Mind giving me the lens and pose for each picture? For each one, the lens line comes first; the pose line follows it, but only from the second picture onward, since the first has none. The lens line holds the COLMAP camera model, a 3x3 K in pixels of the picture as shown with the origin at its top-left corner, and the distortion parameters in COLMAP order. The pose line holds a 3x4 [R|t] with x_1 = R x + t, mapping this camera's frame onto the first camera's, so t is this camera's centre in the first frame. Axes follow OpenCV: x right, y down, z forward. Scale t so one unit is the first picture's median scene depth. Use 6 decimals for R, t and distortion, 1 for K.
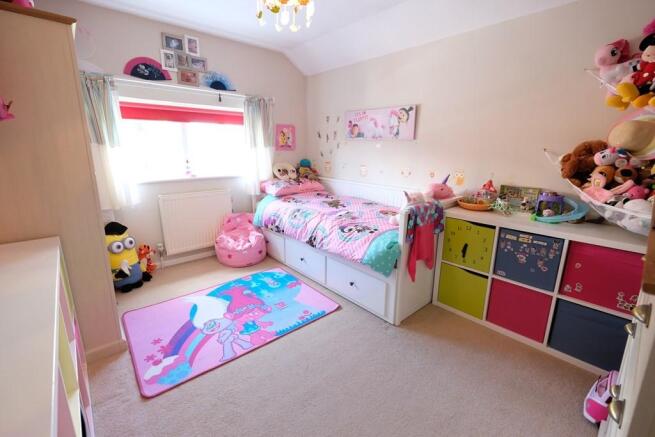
lens RADIAL K [[286.7, 0, 328.6], [0, 286.7, 218.6], [0, 0, 1]] dist [-0.001870, 0.000061]
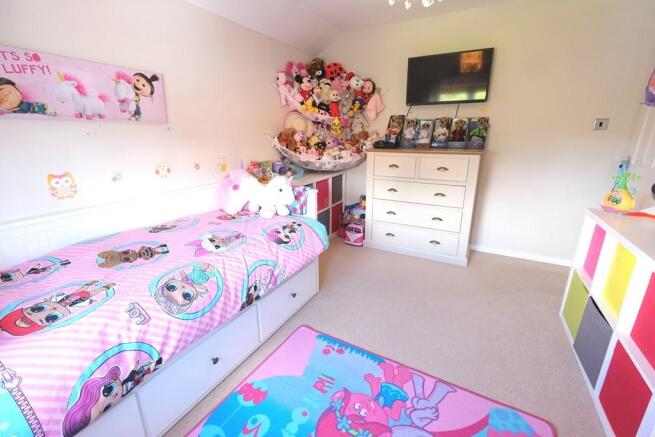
lens RADIAL K [[286.7, 0, 327.7], [0, 286.7, 215.0], [0, 0, 1]] dist [-0.001870, 0.000061]
pose [[-0.334954, -0.267722, 0.903399, -0.554387], [0.232331, 0.905713, 0.354550, -0.226236], [-0.913142, 0.328646, -0.241172, 0.873590]]
